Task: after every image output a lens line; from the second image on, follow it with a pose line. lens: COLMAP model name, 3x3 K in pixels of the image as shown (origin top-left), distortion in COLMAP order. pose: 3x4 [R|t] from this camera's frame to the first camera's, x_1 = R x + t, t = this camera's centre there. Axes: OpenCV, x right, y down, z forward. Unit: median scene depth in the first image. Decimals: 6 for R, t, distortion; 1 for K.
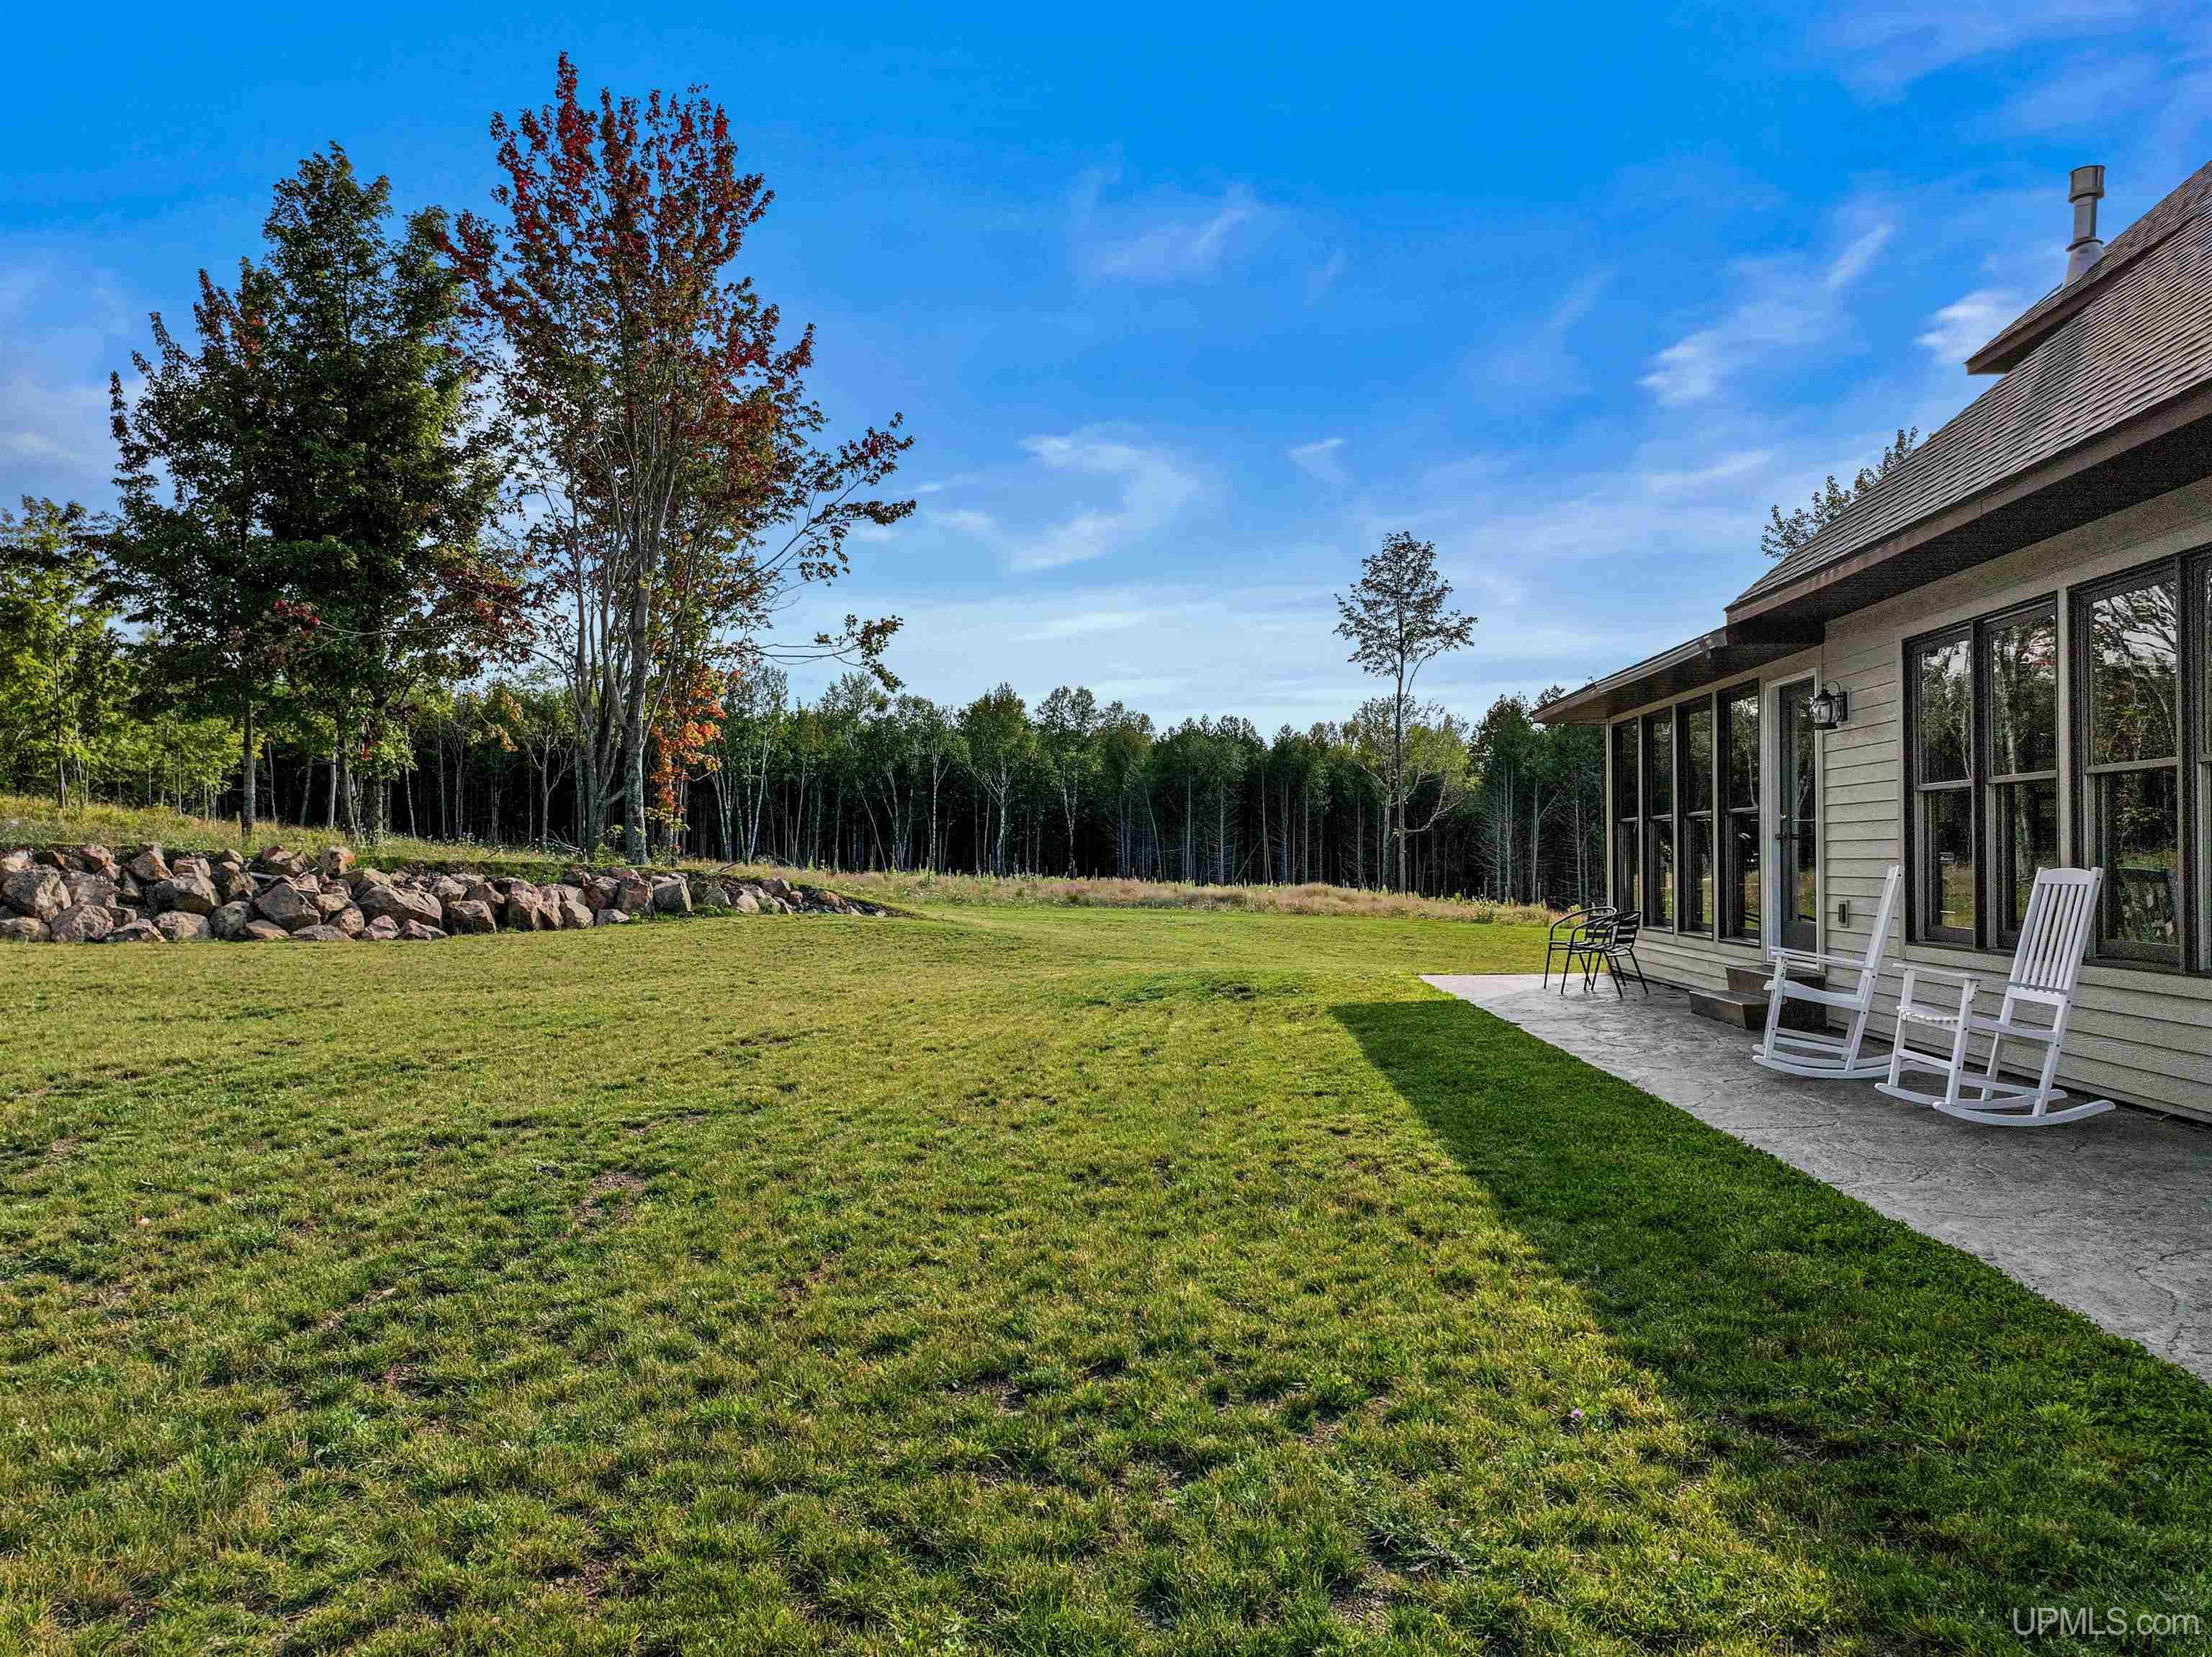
lens RADIAL K [[1561.8, 0, 1104.2], [0, 1561.8, 852.3], [0, 0, 1]] dist [-0.005833, 0.011430]
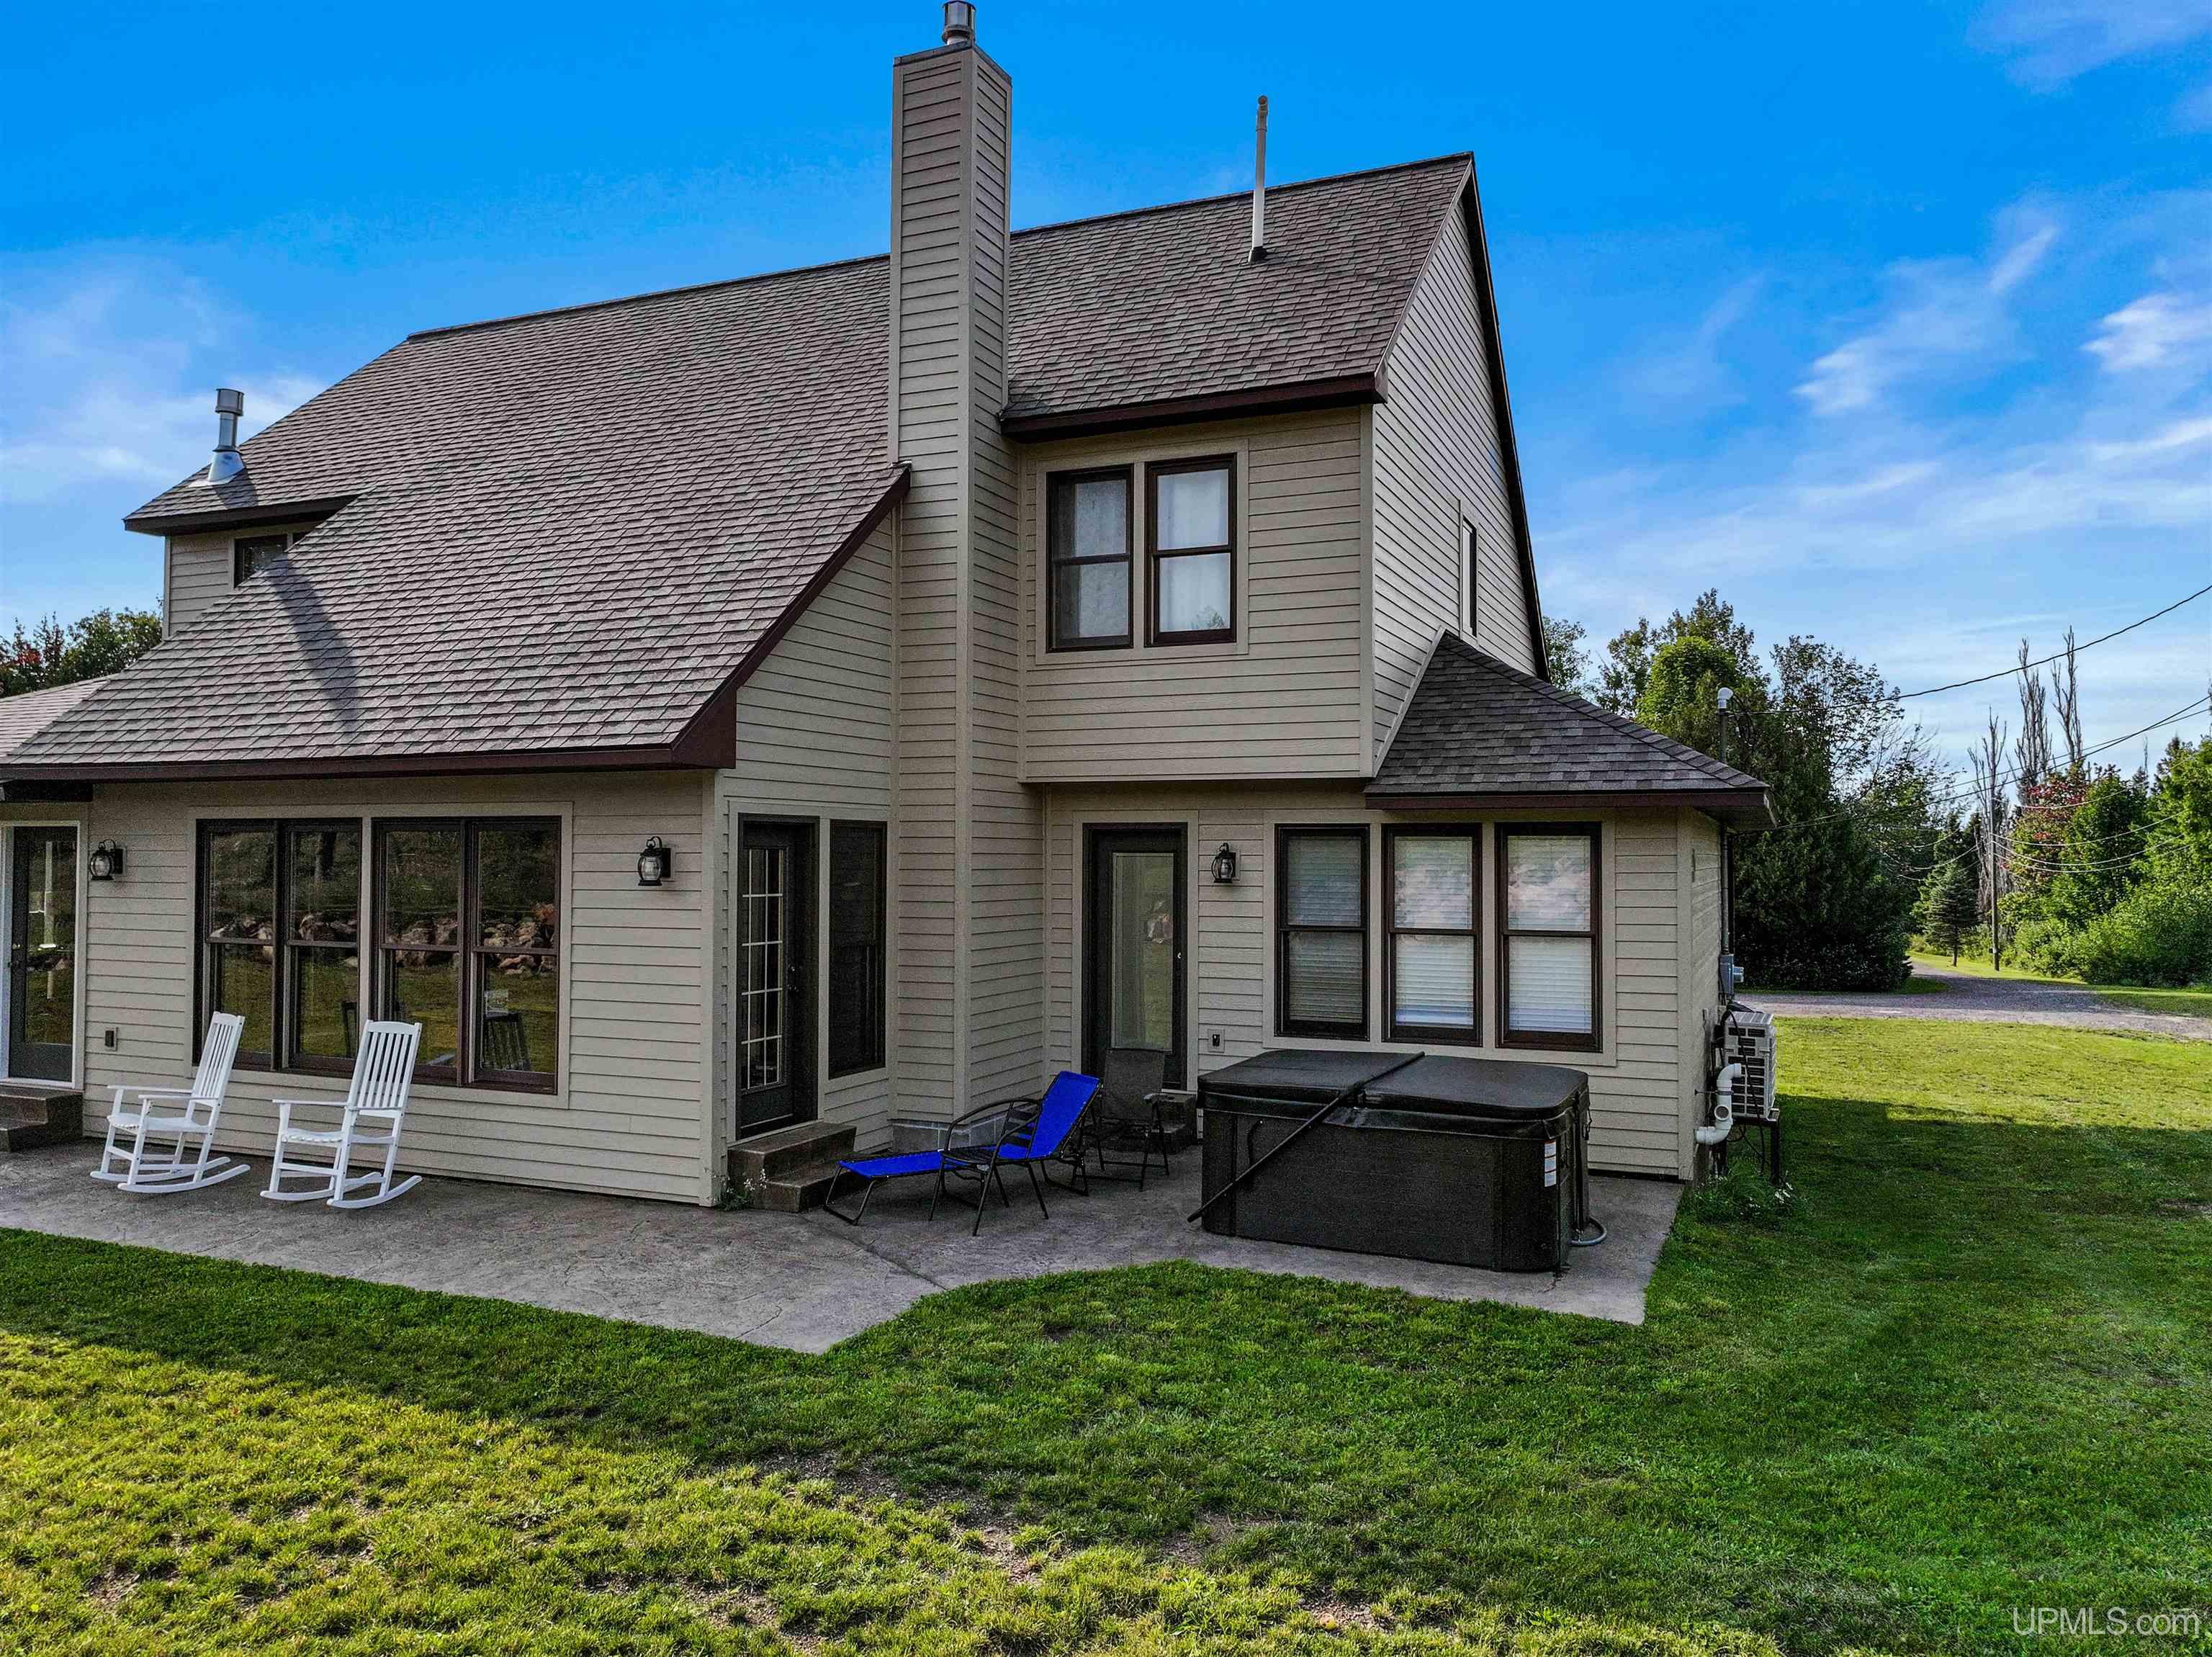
lens RADIAL K [[1561.8, 0, 1113.6], [0, 1561.8, 823.4], [0, 0, 1]] dist [-0.005833, 0.011430]
pose [[0.347800, 0.024307, 0.937254, -0.922036], [-0.005588, 0.999700, -0.023853, -0.251879], [-0.937552, 0.003058, 0.347831, -0.249256]]
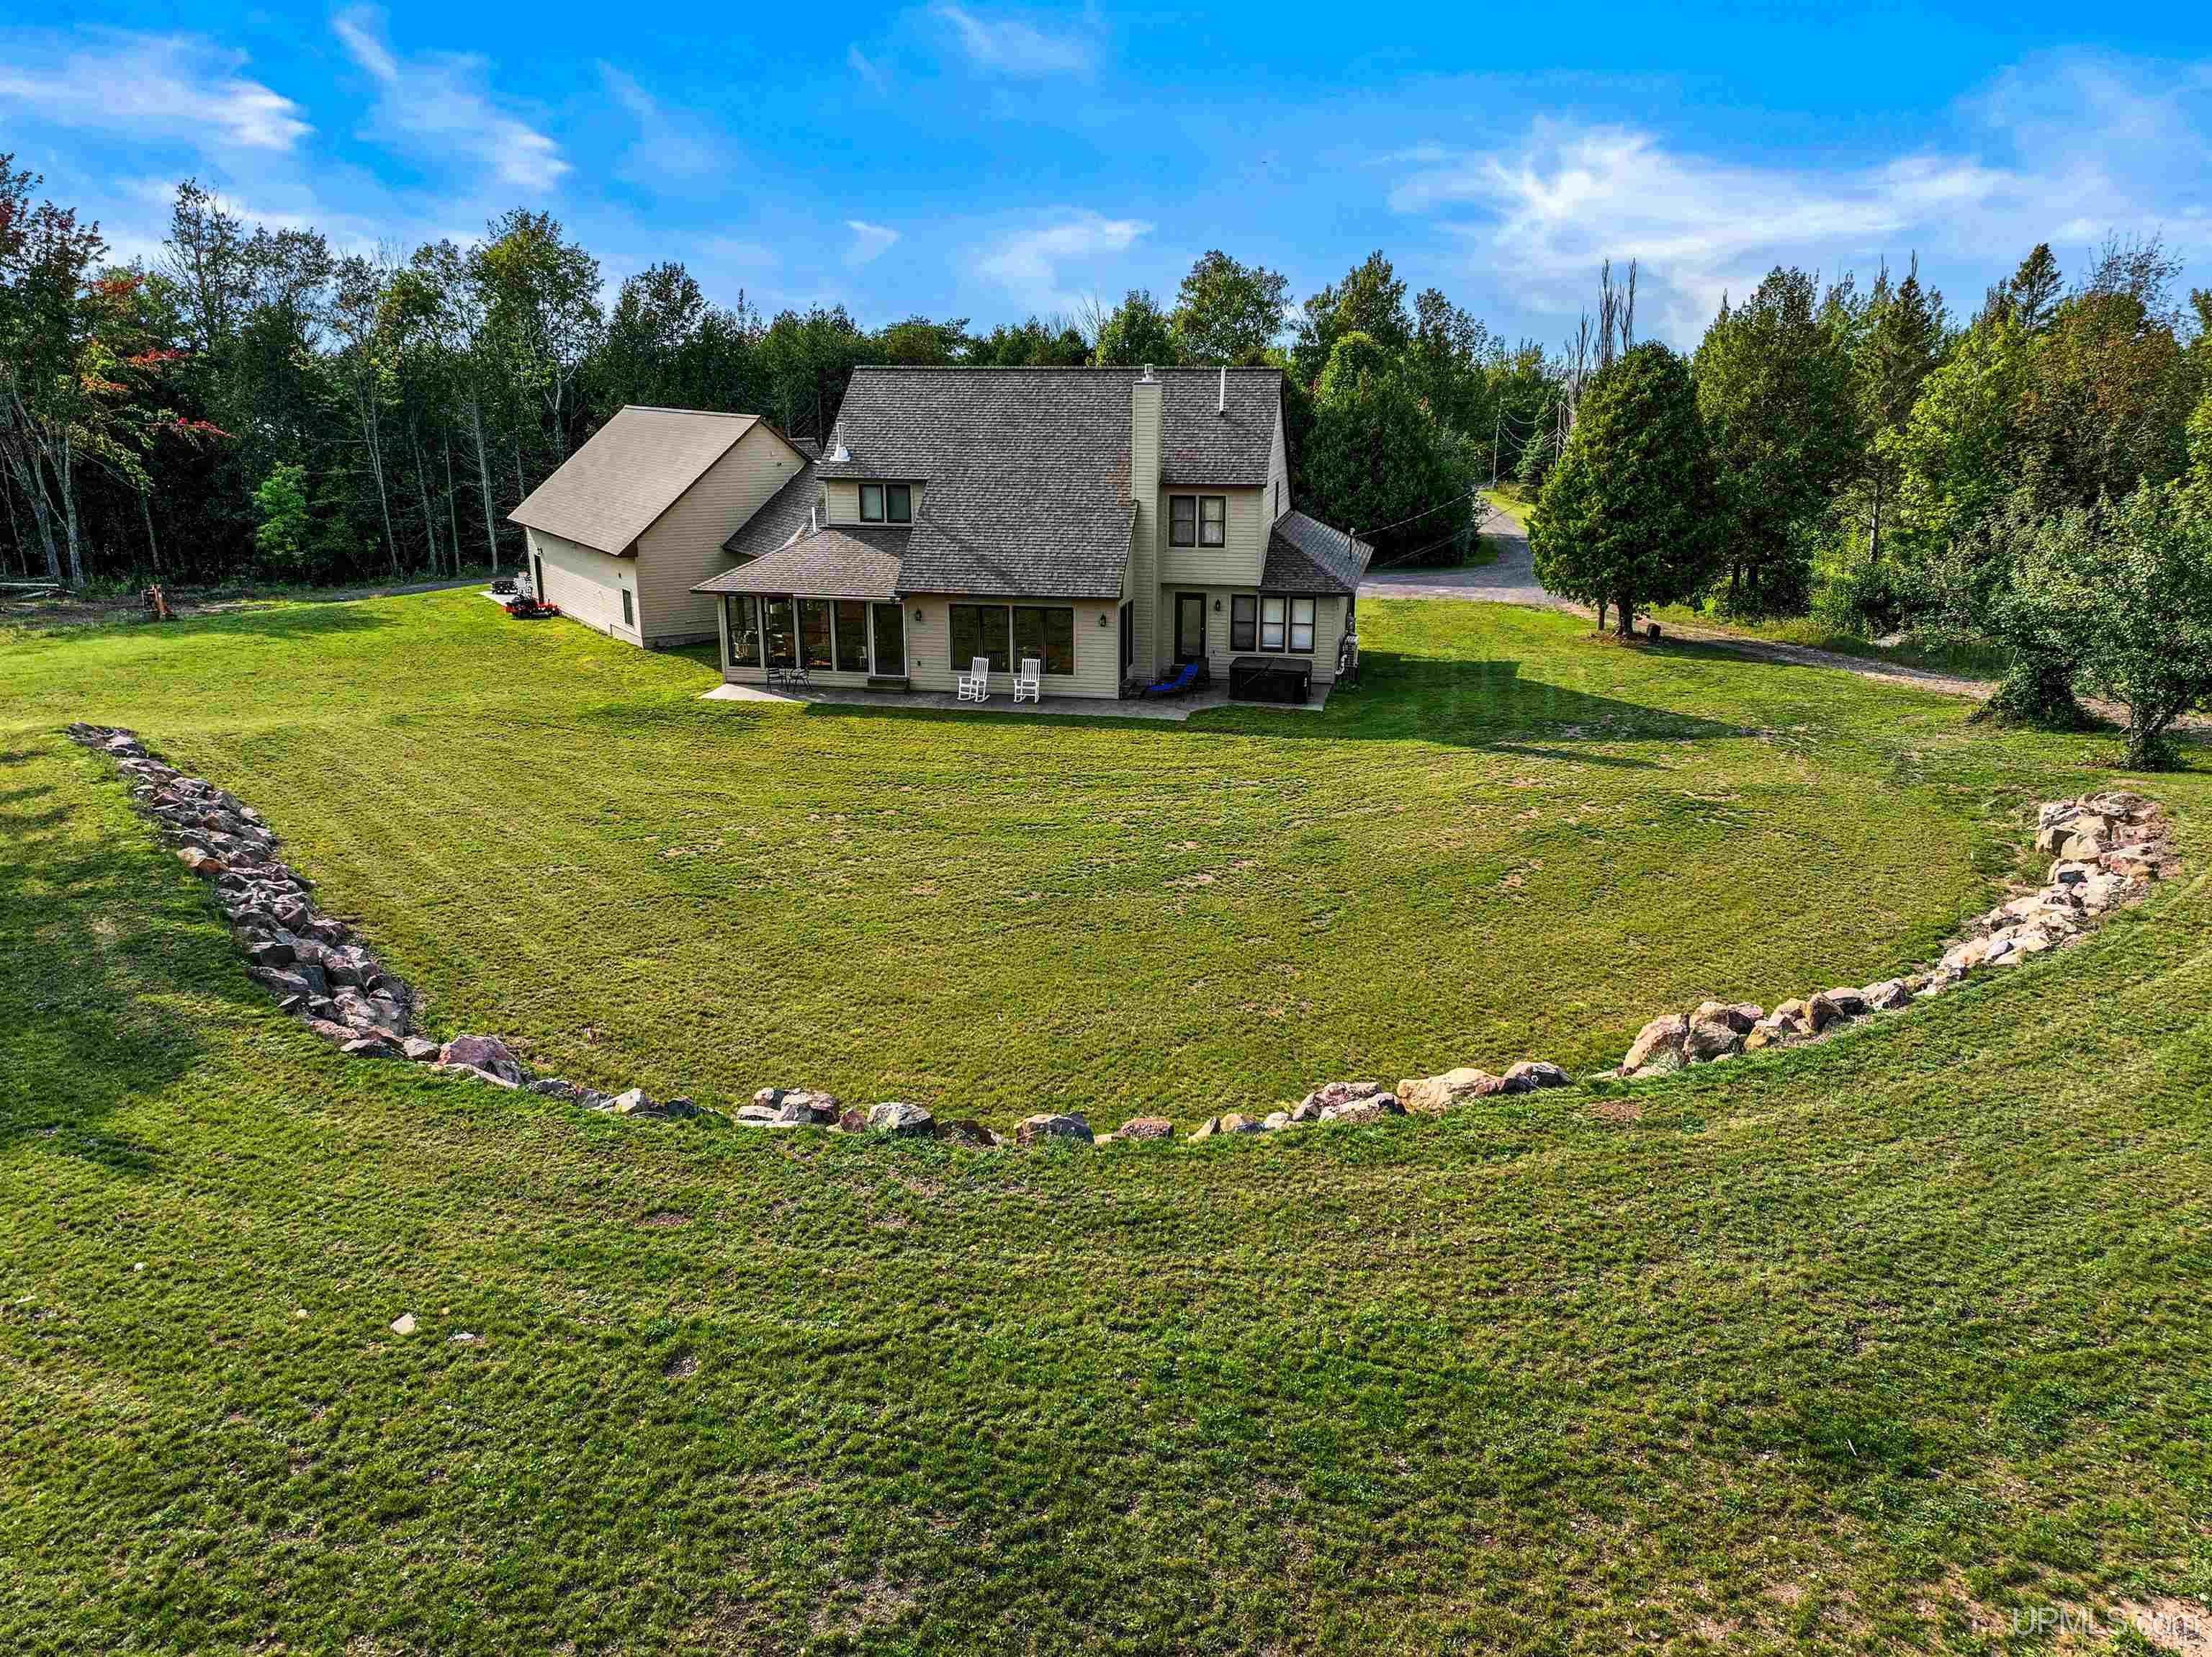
lens RADIAL K [[1561.8, 0, 1108.2], [0, 1561.8, 815.3], [0, 0, 1]] dist [-0.005833, 0.011430]
pose [[0.155379, -0.270719, 0.950036, -9.128547], [-0.004535, 0.961511, 0.274730, -1.859927], [-0.987844, -0.046996, 0.148171, -0.352714]]
